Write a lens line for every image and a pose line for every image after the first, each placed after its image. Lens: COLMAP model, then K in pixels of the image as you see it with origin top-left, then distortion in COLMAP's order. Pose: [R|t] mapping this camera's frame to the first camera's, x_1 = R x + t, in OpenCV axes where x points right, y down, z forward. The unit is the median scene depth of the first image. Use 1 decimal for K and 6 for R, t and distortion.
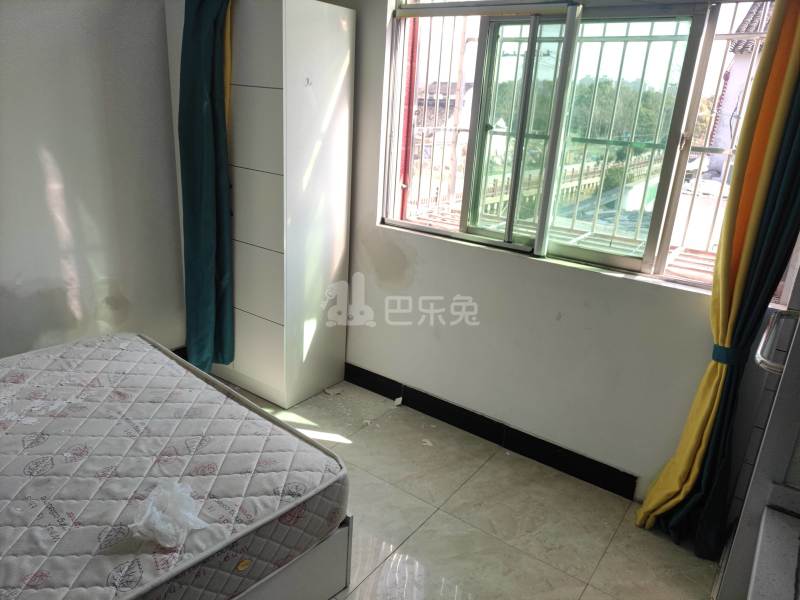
lens RADIAL K [[593.6, 0, 438.5], [0, 593.6, 329.3], [0, 0, 1]] dist [0.077223, -0.068167]
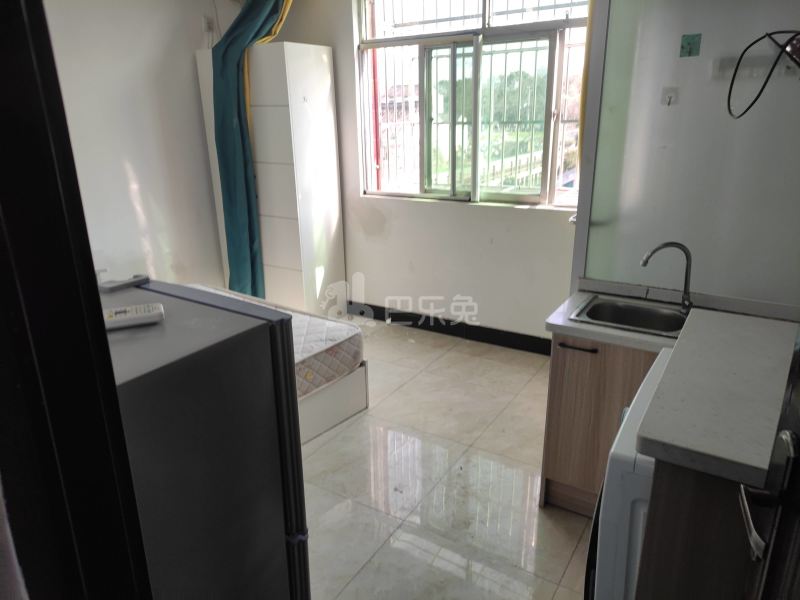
lens RADIAL K [[579.6, 0, 431.5], [0, 579.6, 299.2], [0, 0, 1]] dist [0.075094, -0.000079]
pose [[0.994902, -0.098569, 0.021324, 0.009423], [0.099328, 0.994327, -0.038043, 0.151909], [-0.017453, 0.039967, 0.999049, -0.399001]]
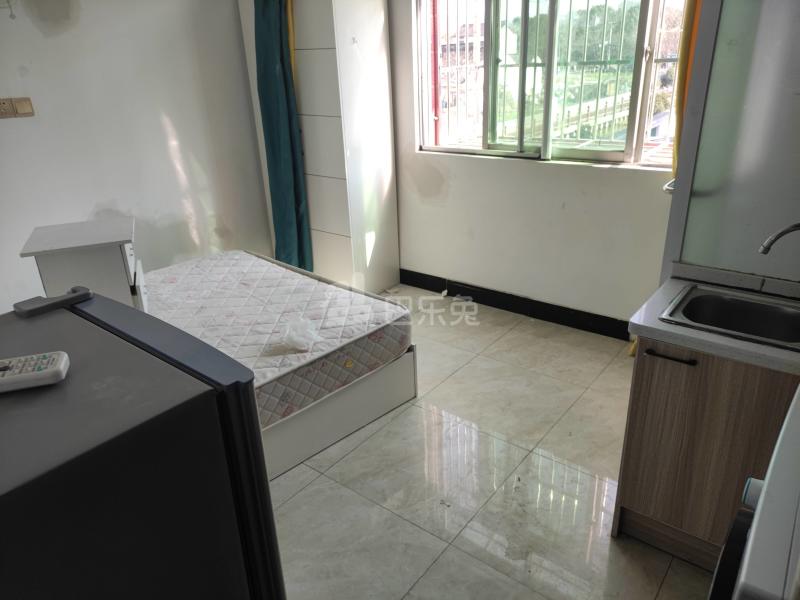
lens RADIAL K [[593.6, 0, 437.6], [0, 593.6, 308.5], [0, 0, 1]] dist [0.077113, -0.083814]
pose [[0.993488, -0.075383, -0.085429, 0.025661], [0.079369, 0.995862, 0.044261, 0.111912], [0.081739, -0.050753, 0.995361, -0.282795]]
